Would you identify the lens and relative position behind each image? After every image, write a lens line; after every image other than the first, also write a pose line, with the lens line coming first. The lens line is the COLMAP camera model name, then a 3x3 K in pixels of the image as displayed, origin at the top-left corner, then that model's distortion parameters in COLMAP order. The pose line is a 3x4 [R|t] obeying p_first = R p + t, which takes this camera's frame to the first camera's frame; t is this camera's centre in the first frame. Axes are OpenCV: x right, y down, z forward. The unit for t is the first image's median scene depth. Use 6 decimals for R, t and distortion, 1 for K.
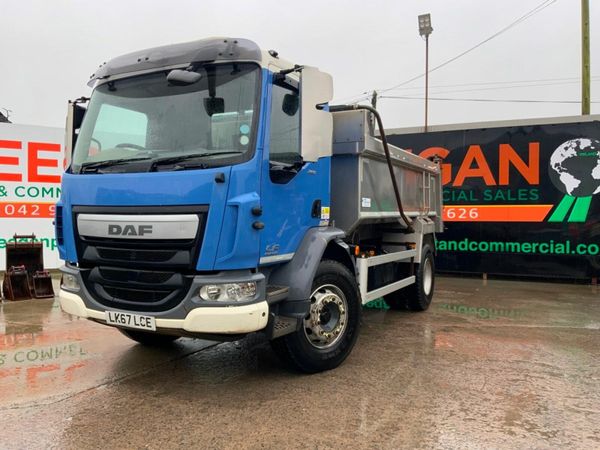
lens RADIAL K [[498.2, 0, 300.0], [0, 498.2, 225.0], [0, 0, 1]] dist [0.083934, -0.169598]
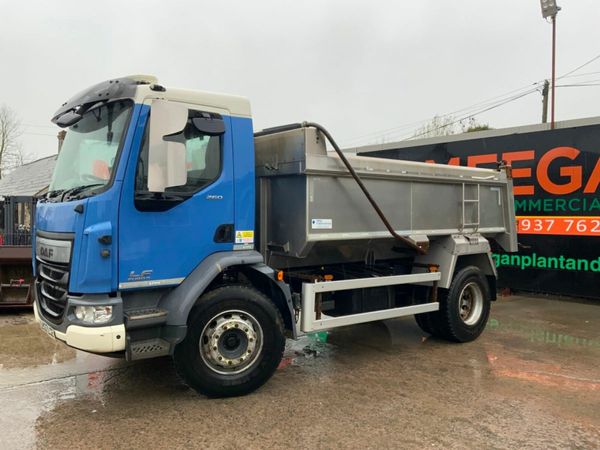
lens RADIAL K [[498.2, 0, 300.0], [0, 498.2, 225.0], [0, 0, 1]] dist [0.083934, -0.169598]
pose [[0.913528, 0.009316, -0.406670, 0.486832], [-0.010778, 0.999941, -0.001306, -0.041775], [0.406634, 0.005576, 0.913574, 0.123233]]
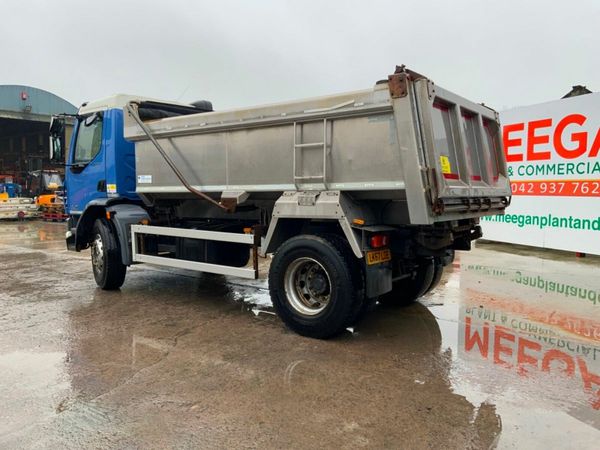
lens RADIAL K [[498.2, 0, 300.0], [0, 498.2, 225.0], [0, 0, 1]] dist [0.083934, -0.169598]
pose [[-0.161968, 0.059534, -0.984998, 1.269635], [-0.022295, 0.997703, 0.063968, -0.021197], [0.986544, 0.032321, -0.160269, 1.581439]]
